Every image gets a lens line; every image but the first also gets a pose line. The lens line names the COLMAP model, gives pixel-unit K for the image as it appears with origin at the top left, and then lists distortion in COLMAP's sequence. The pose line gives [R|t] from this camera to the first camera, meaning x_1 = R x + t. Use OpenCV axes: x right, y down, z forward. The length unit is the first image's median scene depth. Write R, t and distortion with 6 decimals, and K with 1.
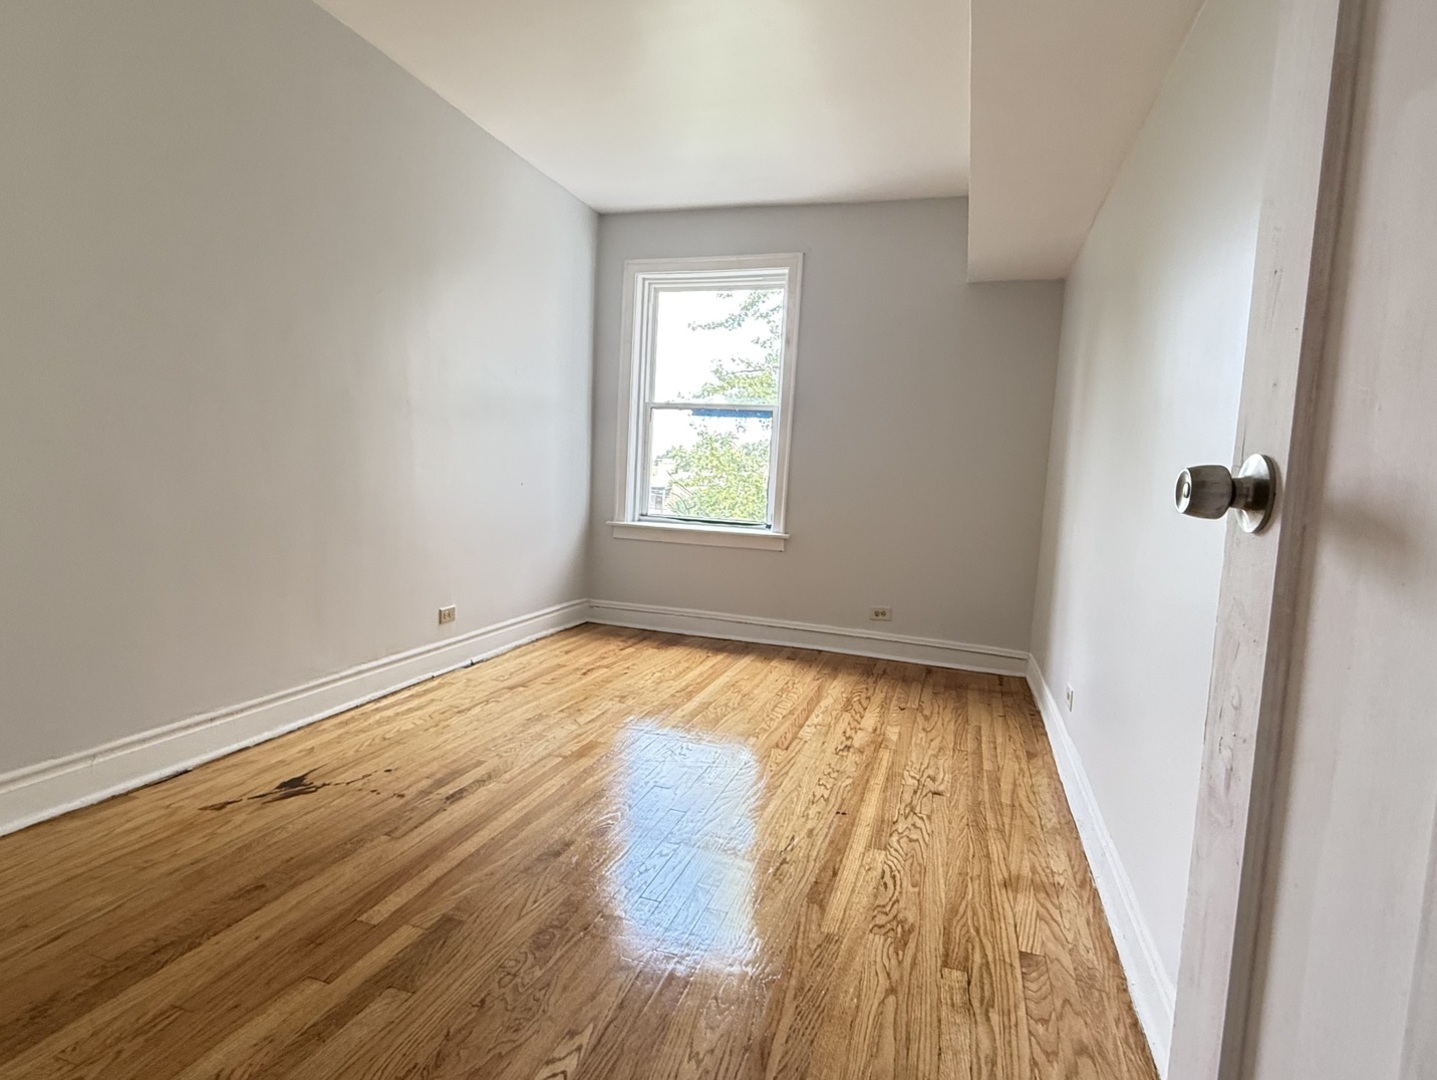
lens RADIAL K [[771.2, 0, 712.9], [0, 771.2, 539.1], [0, 0, 1]] dist [0.000365, -0.000084]
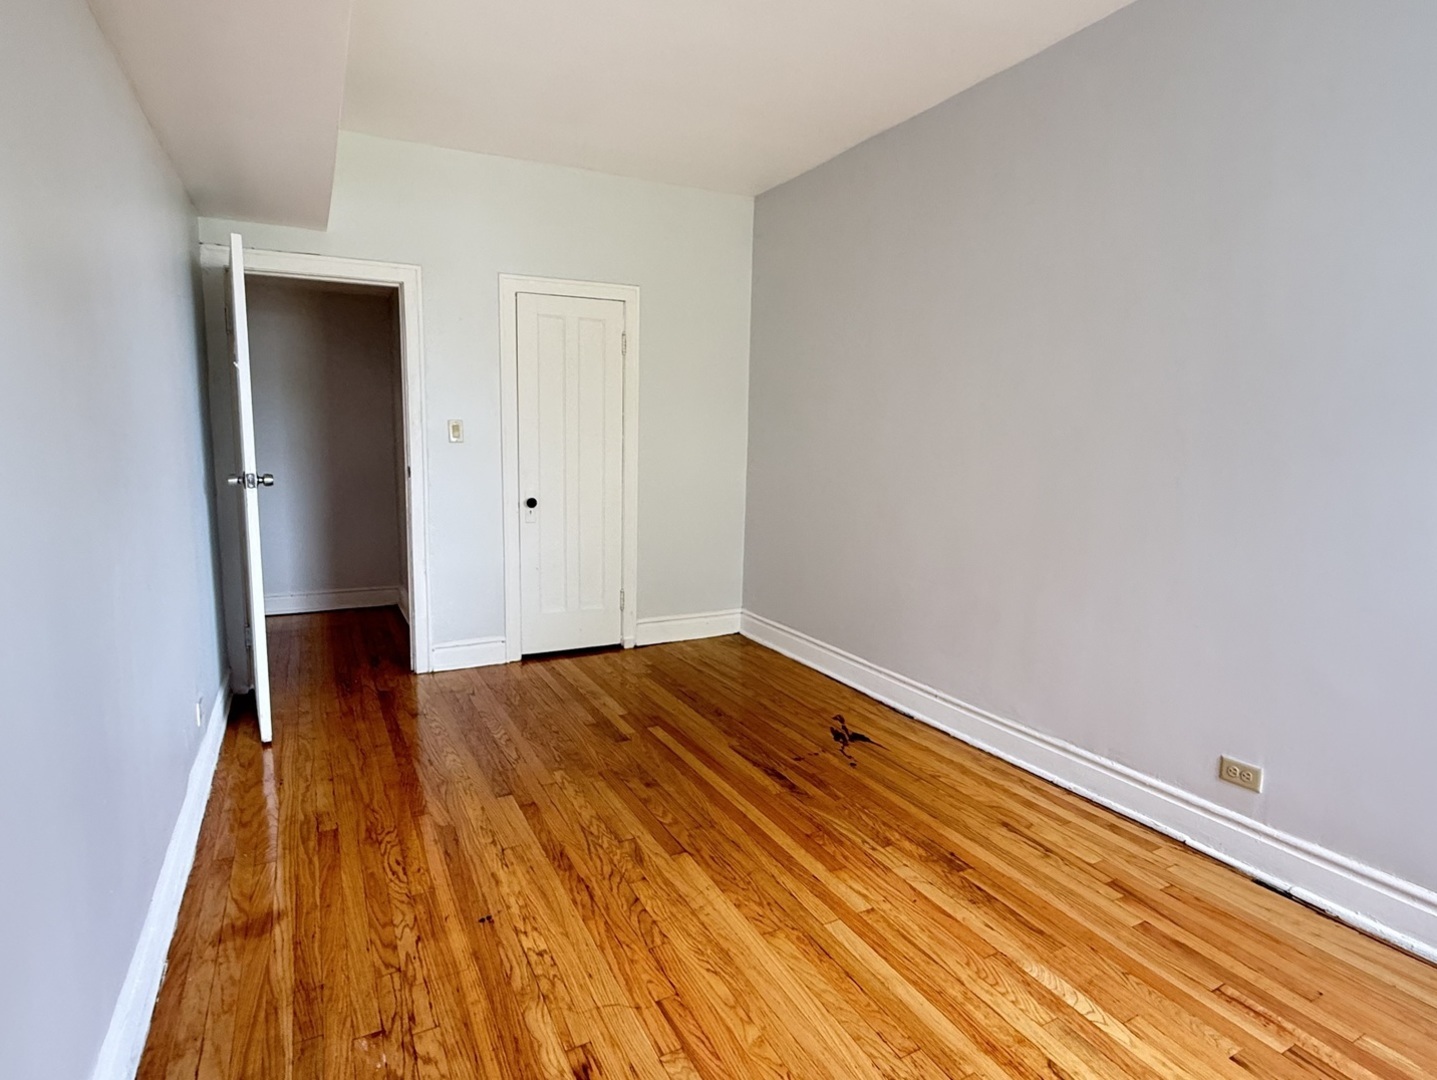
lens RADIAL K [[771.2, 0, 712.0], [0, 771.2, 539.0], [0, 0, 1]] dist [0.000365, -0.000084]
pose [[-0.697521, 0.032671, -0.715819, 0.583334], [-0.115446, 0.980786, 0.157259, -0.203071], [0.707204, 0.192330, -0.680347, 1.680165]]
